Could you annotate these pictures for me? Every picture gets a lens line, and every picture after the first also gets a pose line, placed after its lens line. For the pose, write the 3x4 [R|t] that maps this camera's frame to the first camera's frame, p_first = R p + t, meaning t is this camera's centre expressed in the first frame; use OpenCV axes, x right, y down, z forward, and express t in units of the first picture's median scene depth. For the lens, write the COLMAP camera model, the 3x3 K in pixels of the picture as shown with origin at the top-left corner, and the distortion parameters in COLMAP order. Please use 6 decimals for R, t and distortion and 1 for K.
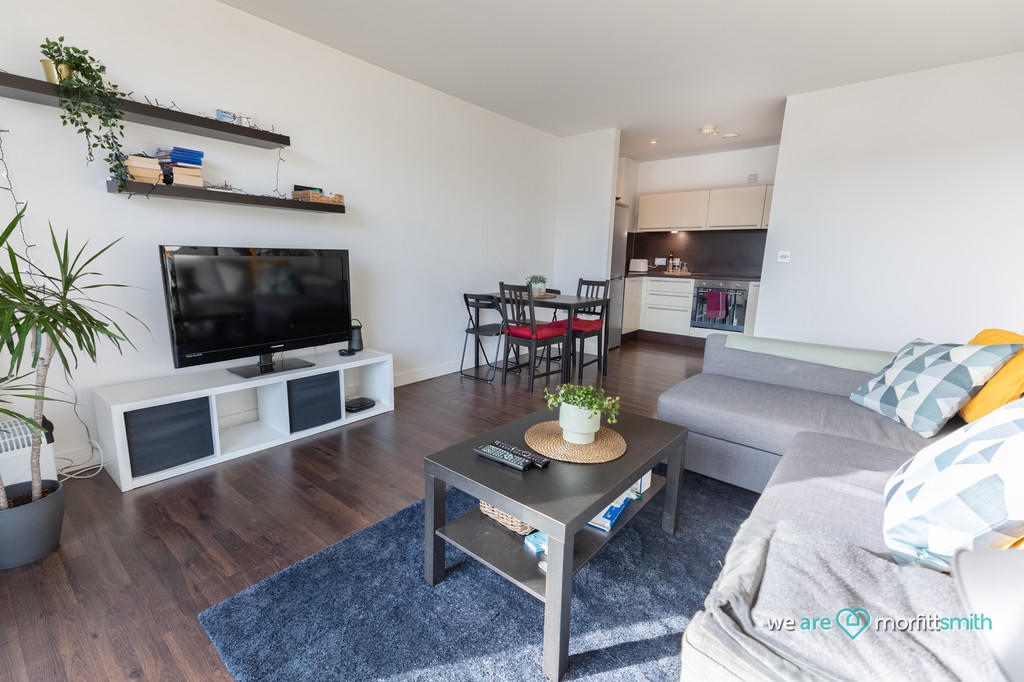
lens RADIAL K [[443.9, 0, 512.0], [0, 443.9, 341.0], [0, 0, 1]] dist [0.032382, -0.000151]
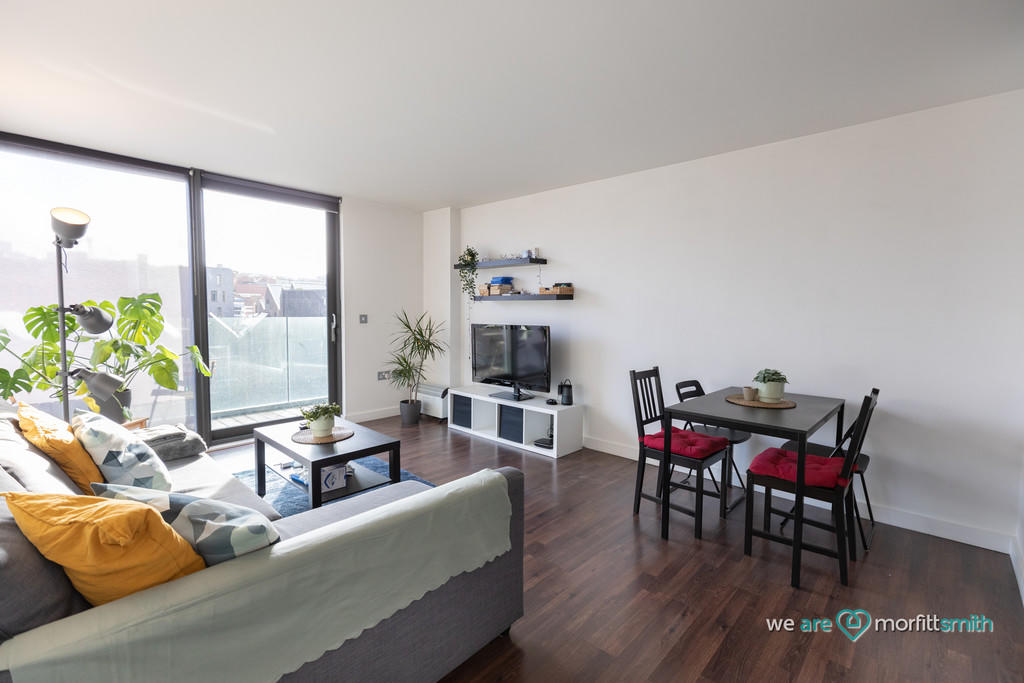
lens RADIAL K [[443.9, 0, 512.0], [0, 443.9, 341.5], [0, 0, 1]] dist [0.032382, -0.000151]
pose [[-0.057524, 0.048395, -0.997170, 1.080829], [-0.200365, 0.977942, 0.059020, -0.234021], [0.978031, 0.203193, -0.046558, 1.042189]]
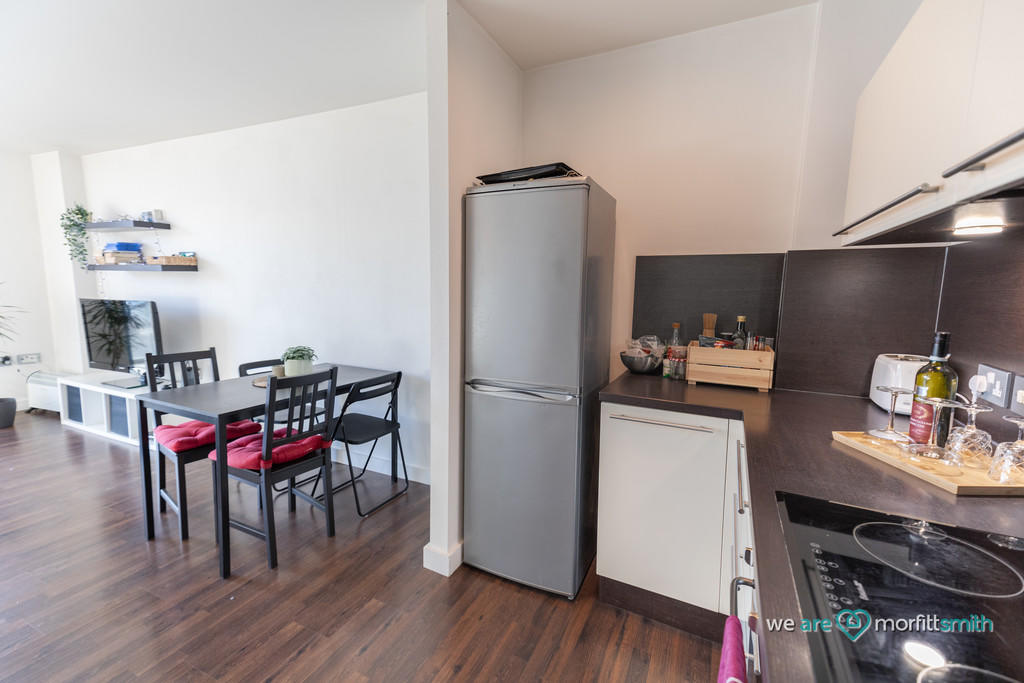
lens RADIAL K [[443.9, 0, 512.0], [0, 443.9, 341.5], [0, 0, 1]] dist [0.032382, -0.000151]
pose [[0.239352, 0.111994, -0.964452, 1.121087], [-0.193410, 0.978918, 0.065675, -0.398194], [0.951474, 0.170815, 0.255967, 1.764909]]
